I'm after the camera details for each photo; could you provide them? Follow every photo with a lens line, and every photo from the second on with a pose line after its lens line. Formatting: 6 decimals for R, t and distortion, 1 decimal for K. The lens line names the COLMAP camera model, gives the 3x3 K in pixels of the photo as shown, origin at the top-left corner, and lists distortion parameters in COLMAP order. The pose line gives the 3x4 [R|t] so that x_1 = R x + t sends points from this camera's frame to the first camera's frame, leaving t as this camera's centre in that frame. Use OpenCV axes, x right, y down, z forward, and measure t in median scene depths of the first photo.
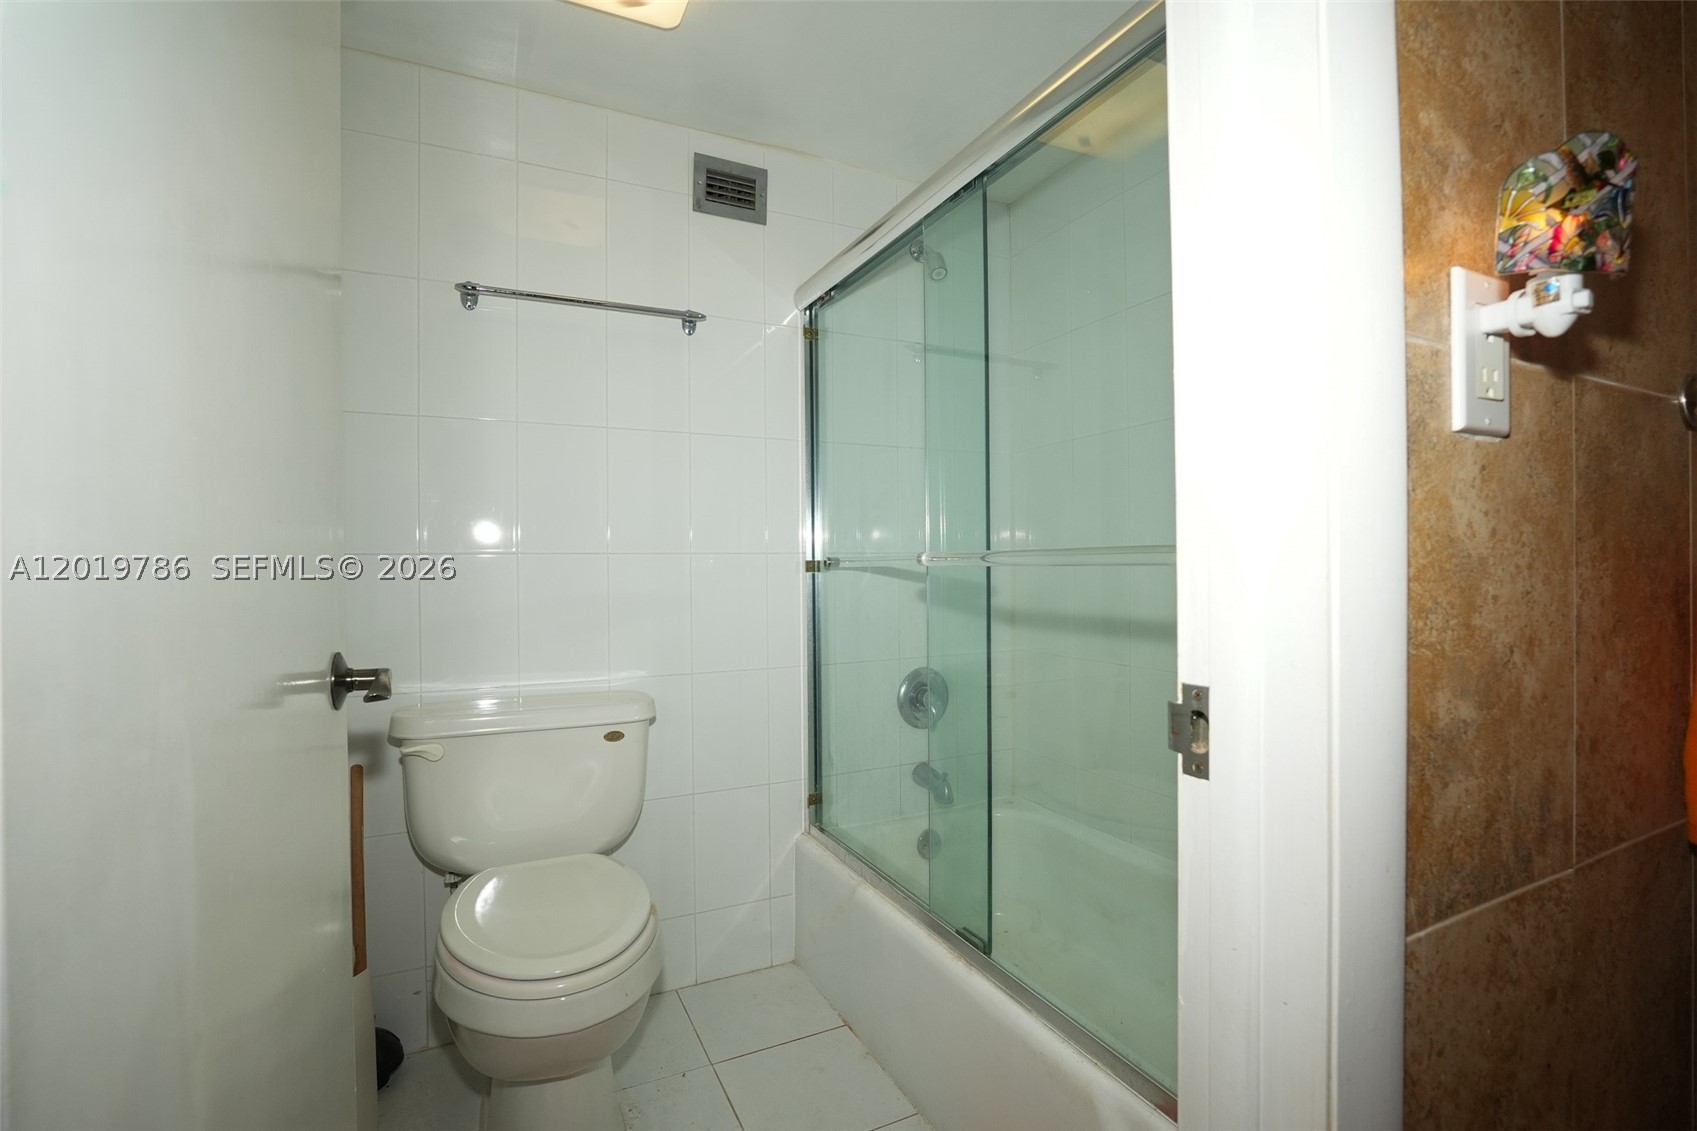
lens RADIAL K [[769.2, 0, 848.5], [0, 769.2, 565.5], [0, 0, 1]] dist [-0.039791, 0.016638]
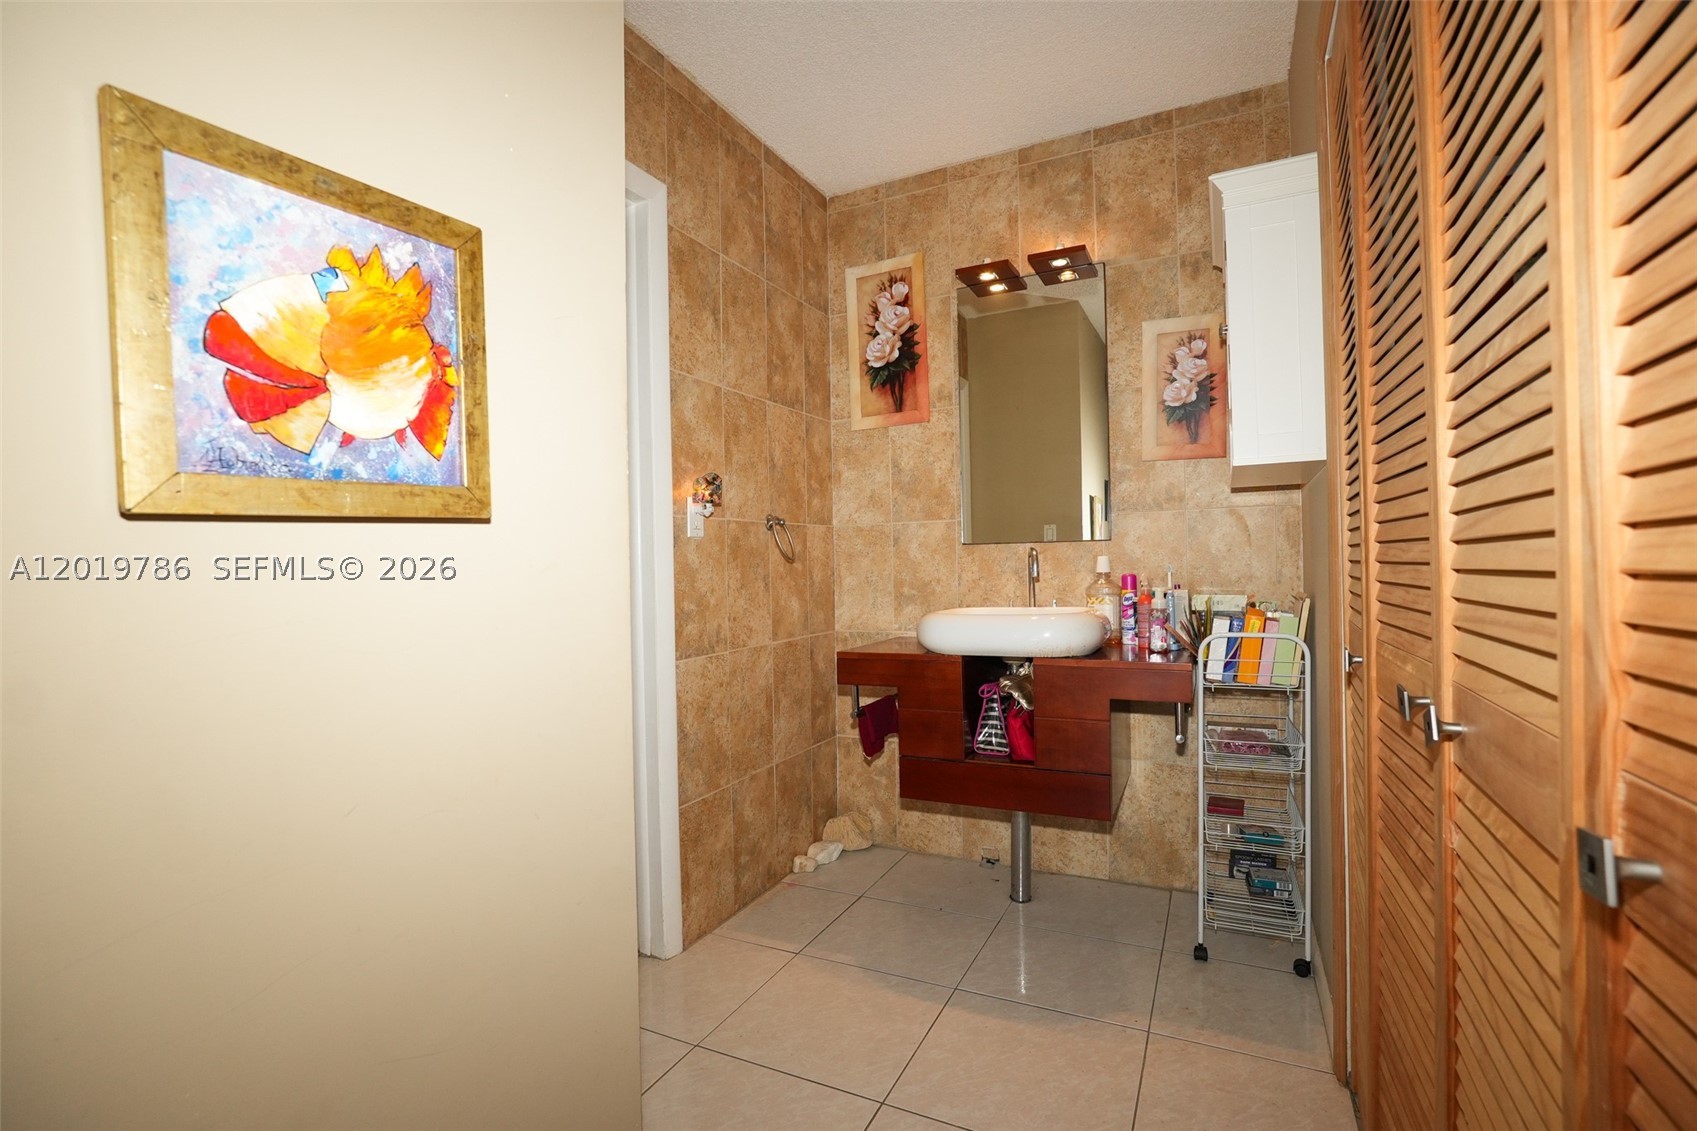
lens RADIAL K [[769.2, 0, 848.5], [0, 769.2, 565.5], [0, 0, 1]] dist [-0.039791, 0.016638]
pose [[0.795364, -0.009737, 0.606053, -1.031435], [0.016329, 0.999852, -0.005366, 0.007263], [-0.605912, 0.014165, 0.795406, -2.863800]]
